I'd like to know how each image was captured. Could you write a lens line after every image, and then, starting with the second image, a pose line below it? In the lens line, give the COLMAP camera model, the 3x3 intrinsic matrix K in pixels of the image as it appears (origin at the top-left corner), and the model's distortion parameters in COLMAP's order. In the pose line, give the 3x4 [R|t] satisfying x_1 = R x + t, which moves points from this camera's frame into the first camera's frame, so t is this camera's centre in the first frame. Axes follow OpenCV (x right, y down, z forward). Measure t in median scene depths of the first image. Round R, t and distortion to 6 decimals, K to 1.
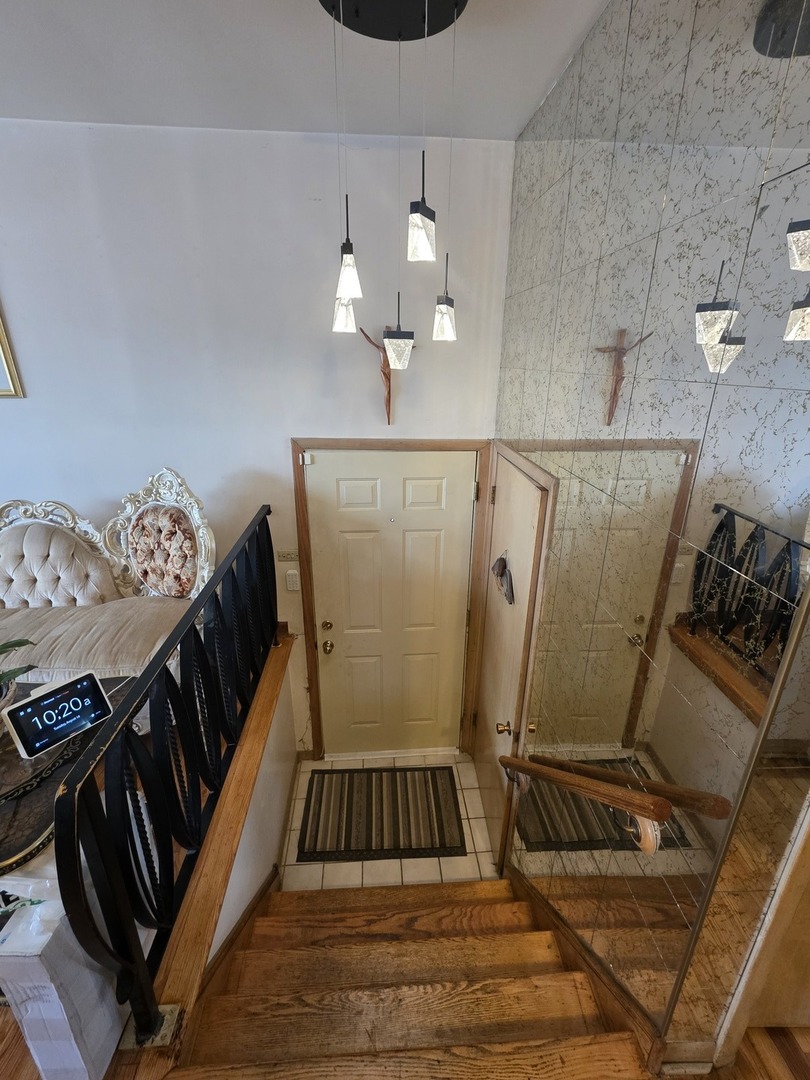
lens RADIAL K [[469.3, 0, 405.0], [0, 469.3, 540.0], [0, 0, 1]] dist [-0.000612, 0.000067]
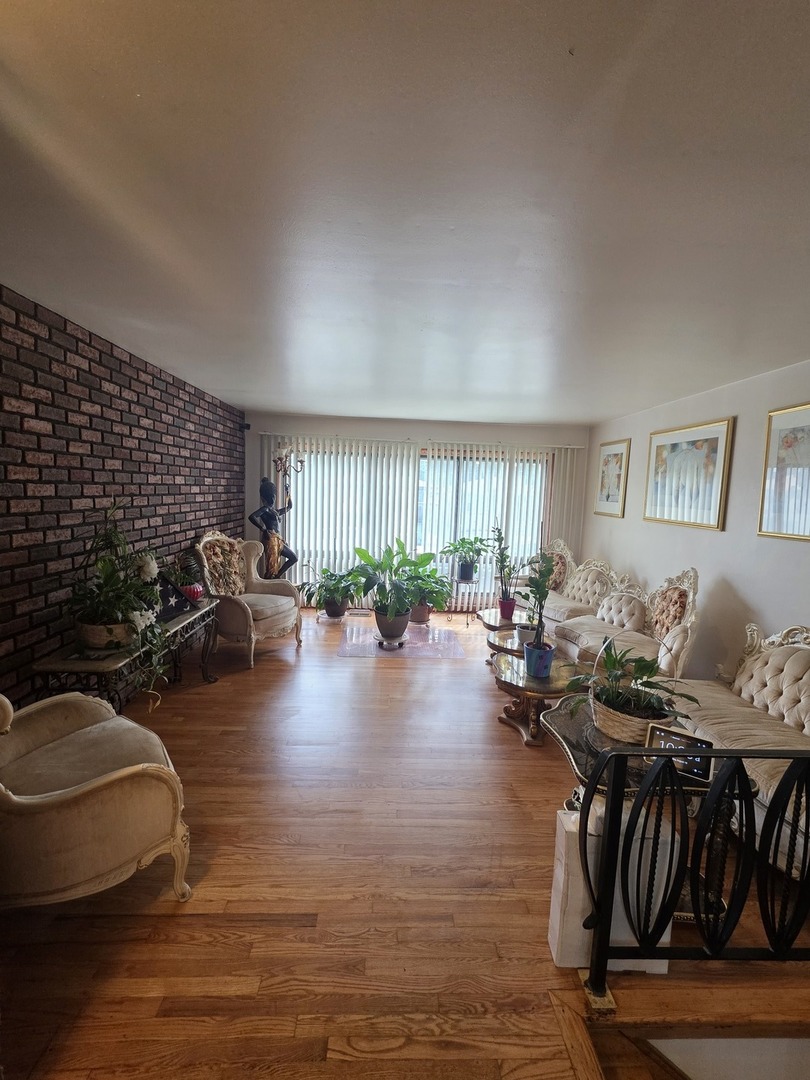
lens RADIAL K [[469.3, 0, 405.0], [0, 469.3, 540.0], [0, 0, 1]] dist [-0.000612, 0.000067]
pose [[-0.019981, 0.068401, -0.997458, 0.605679], [-0.378146, 0.923029, 0.070872, 0.012923], [0.925530, 0.378601, 0.007423, 0.040456]]
